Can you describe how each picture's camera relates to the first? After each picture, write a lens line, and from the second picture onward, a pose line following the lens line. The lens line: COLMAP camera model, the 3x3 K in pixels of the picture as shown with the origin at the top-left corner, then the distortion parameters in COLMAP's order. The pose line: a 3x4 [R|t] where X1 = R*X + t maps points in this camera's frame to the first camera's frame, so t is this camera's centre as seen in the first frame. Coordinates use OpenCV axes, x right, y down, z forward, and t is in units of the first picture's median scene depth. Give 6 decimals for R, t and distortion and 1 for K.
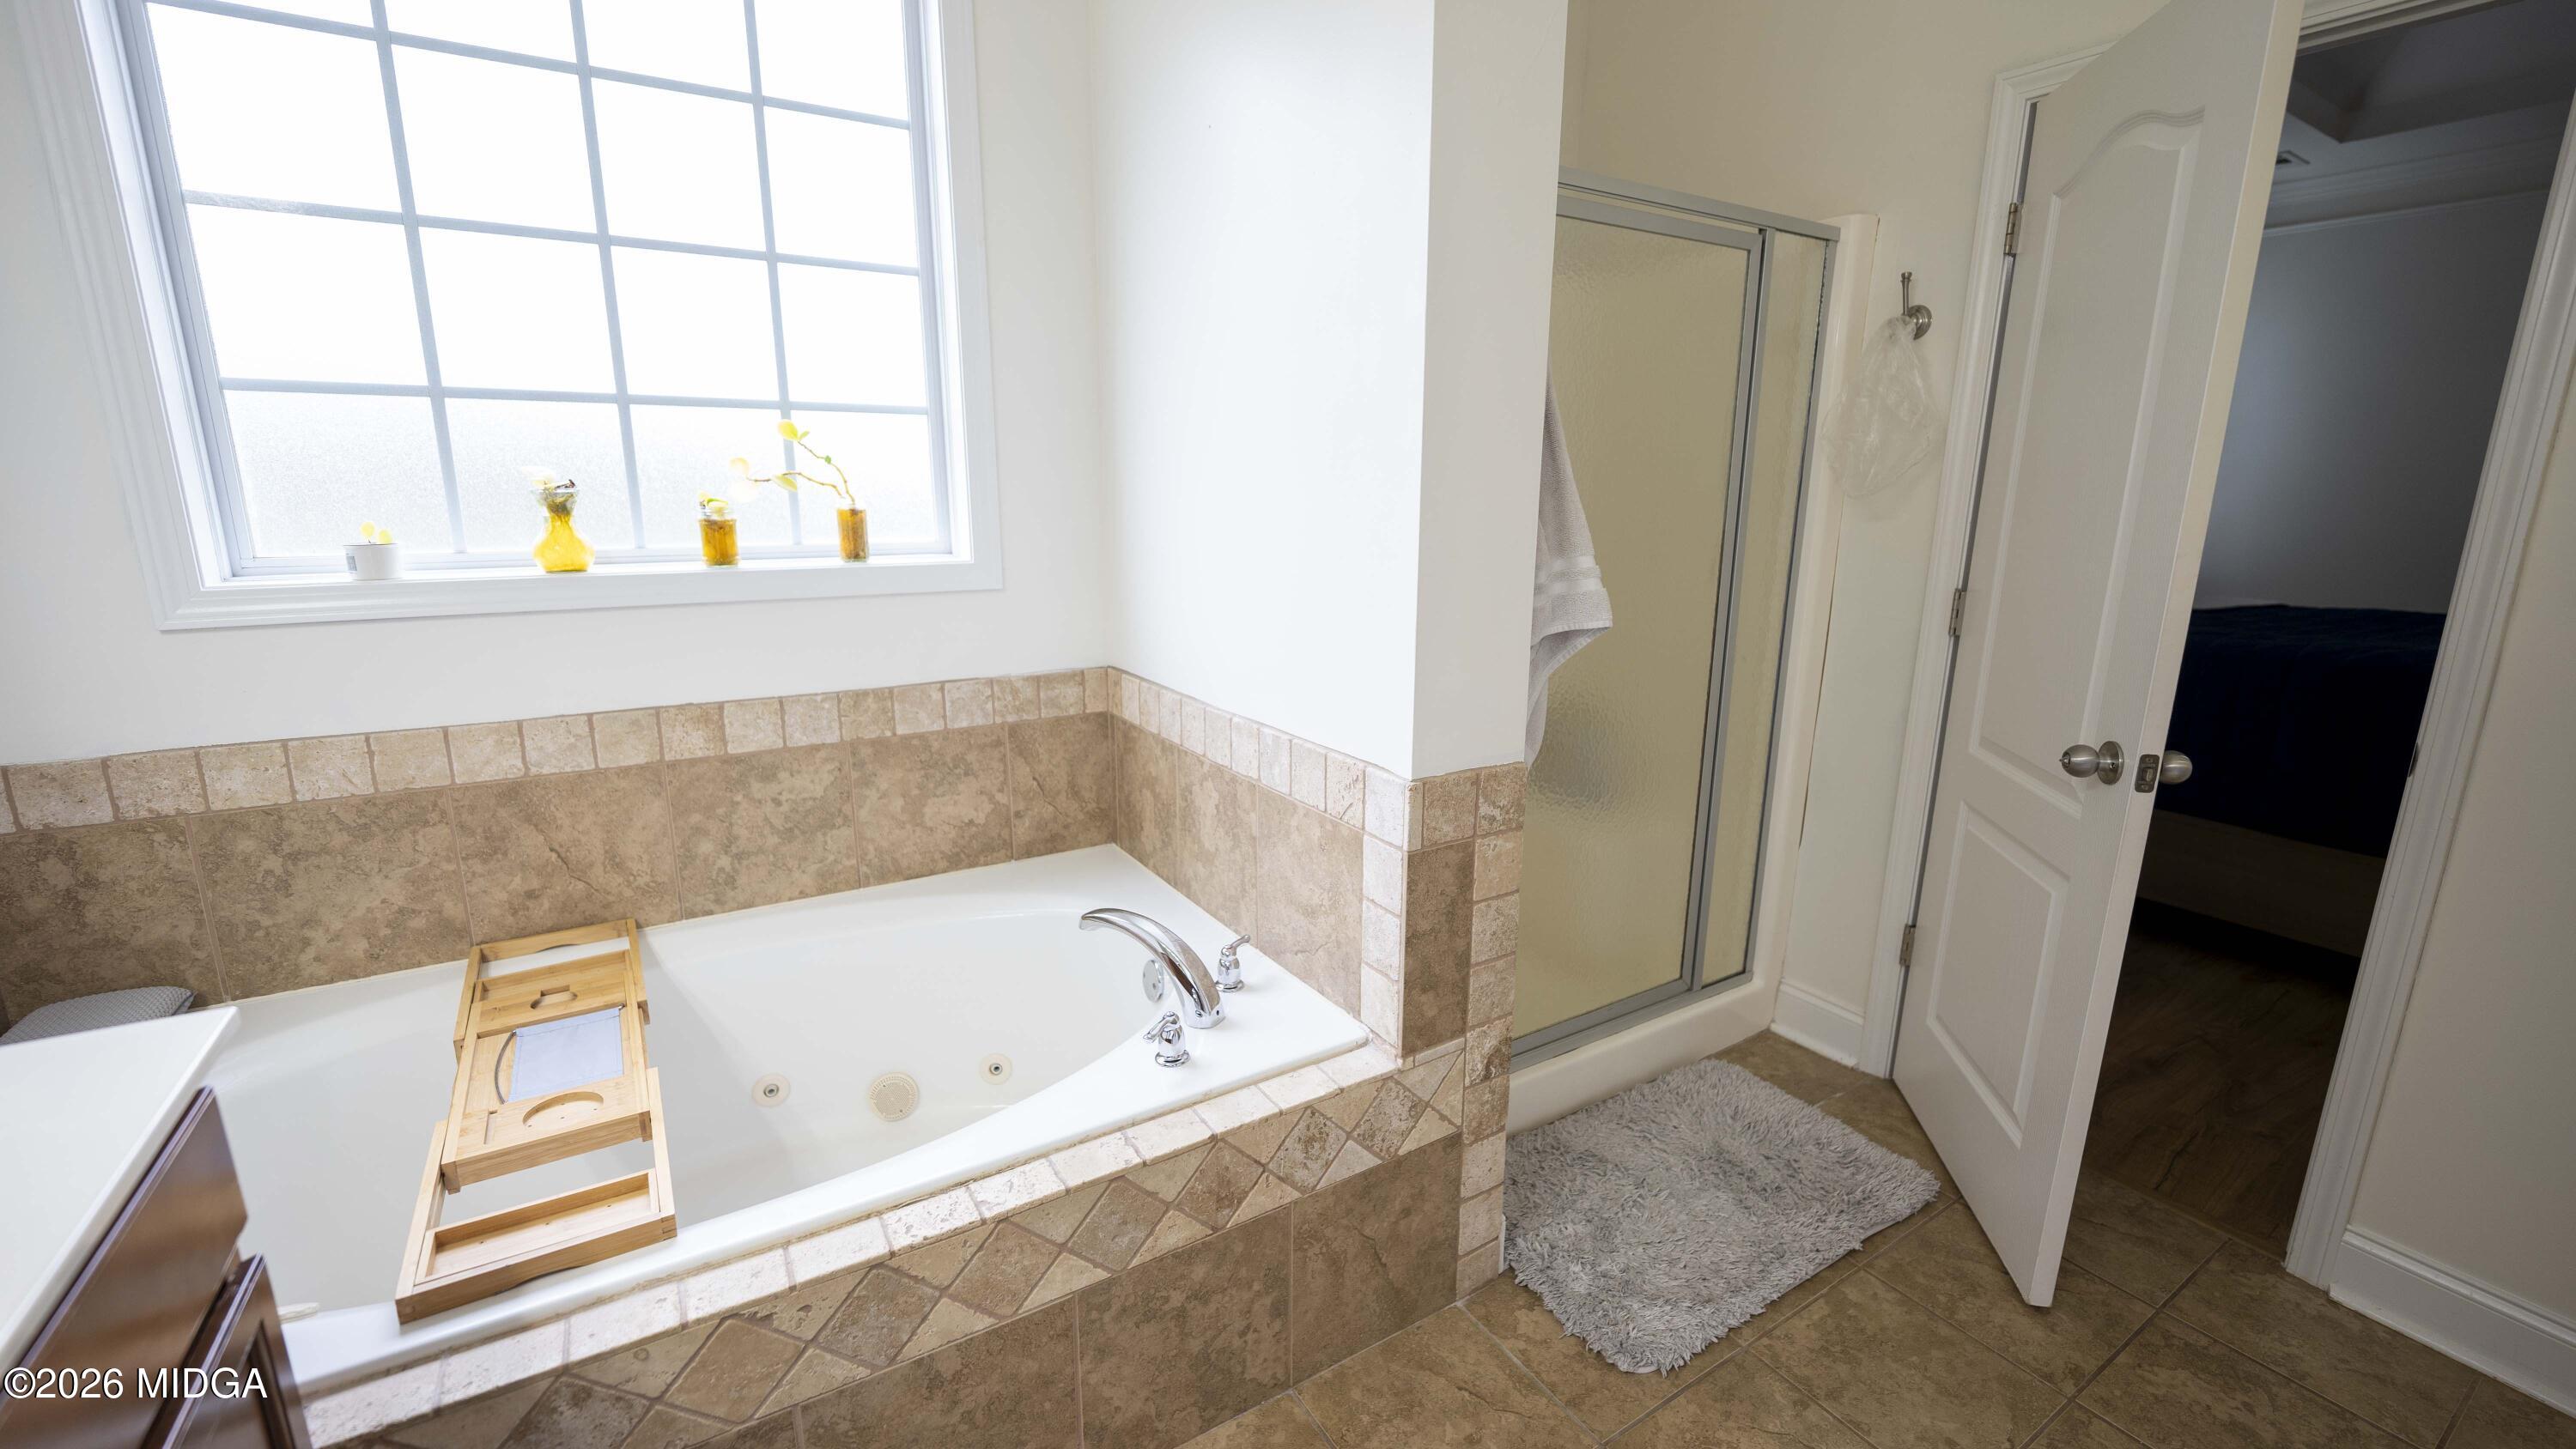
lens RADIAL K [[1043.5, 0, 1292.0], [0, 1043.5, 718.3], [0, 0, 1]] dist [-0.011973, -0.001752]
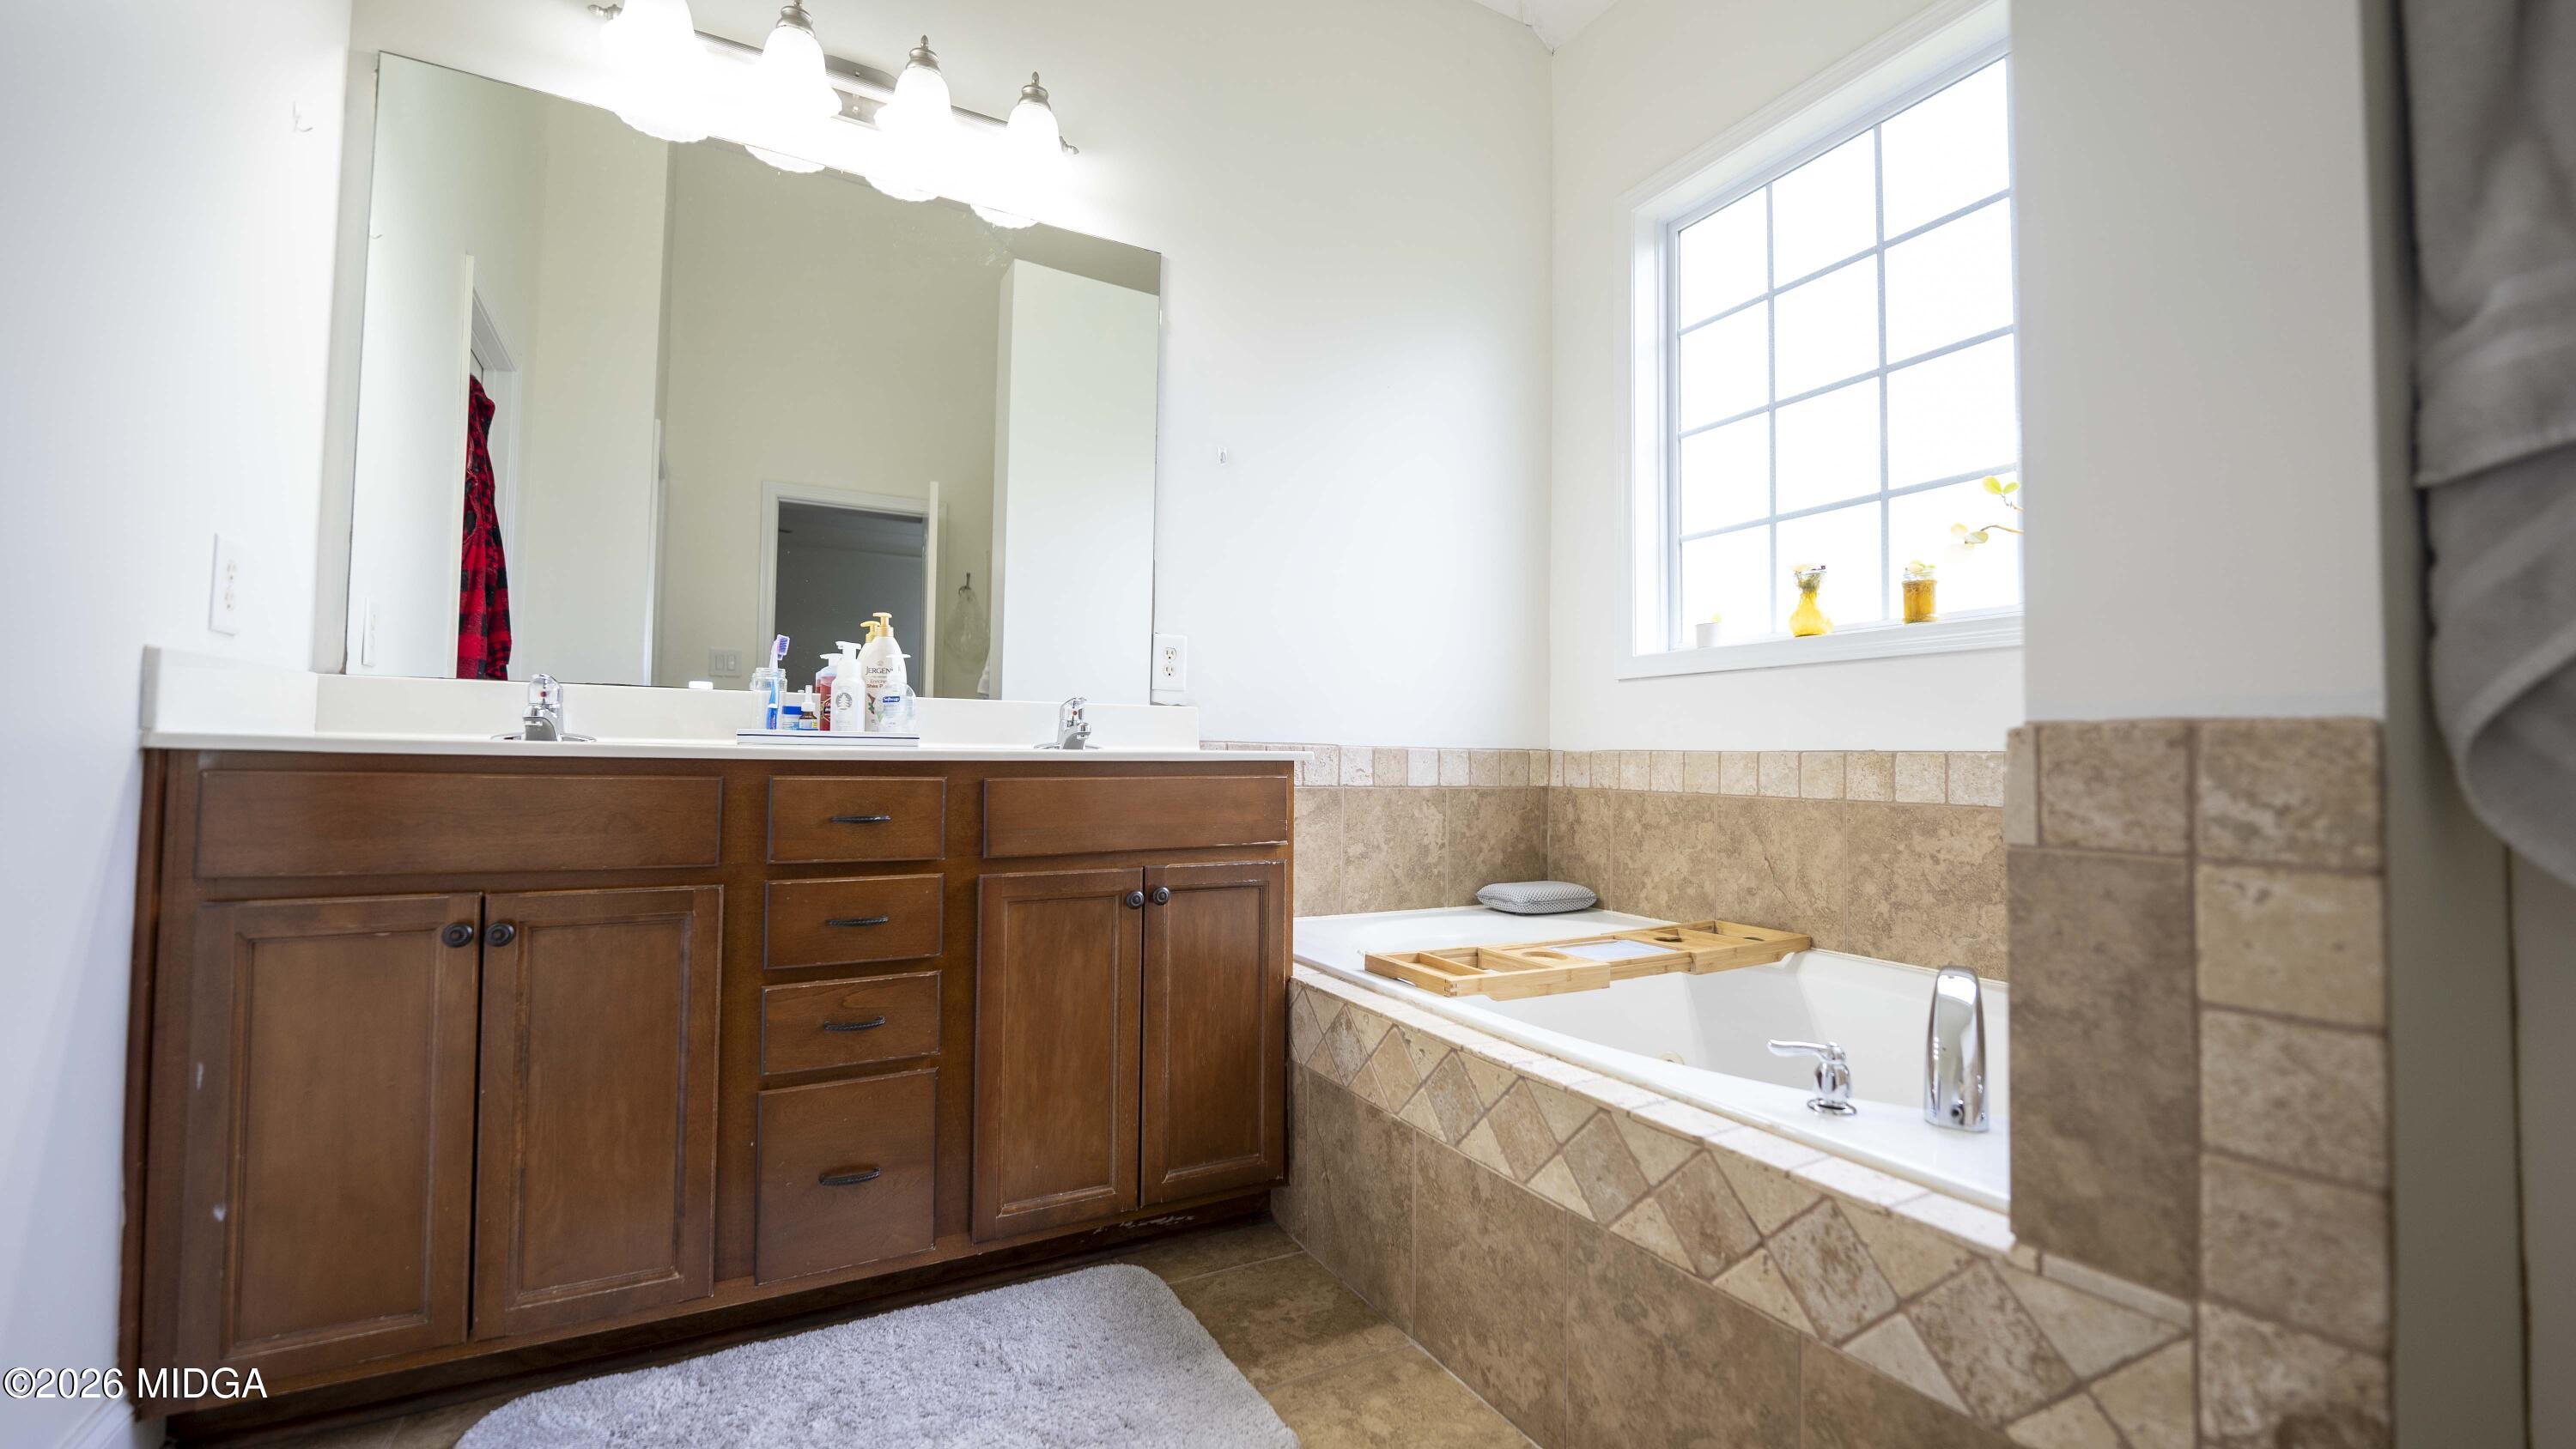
lens RADIAL K [[1043.5, 0, 1294.9], [0, 1043.5, 723.3], [0, 0, 1]] dist [-0.011973, -0.001752]
pose [[-0.052941, -0.041405, -0.997739, 0.627780], [-0.229237, 0.972962, -0.028213, 0.148480], [0.971930, 0.227225, -0.061001, 0.547972]]
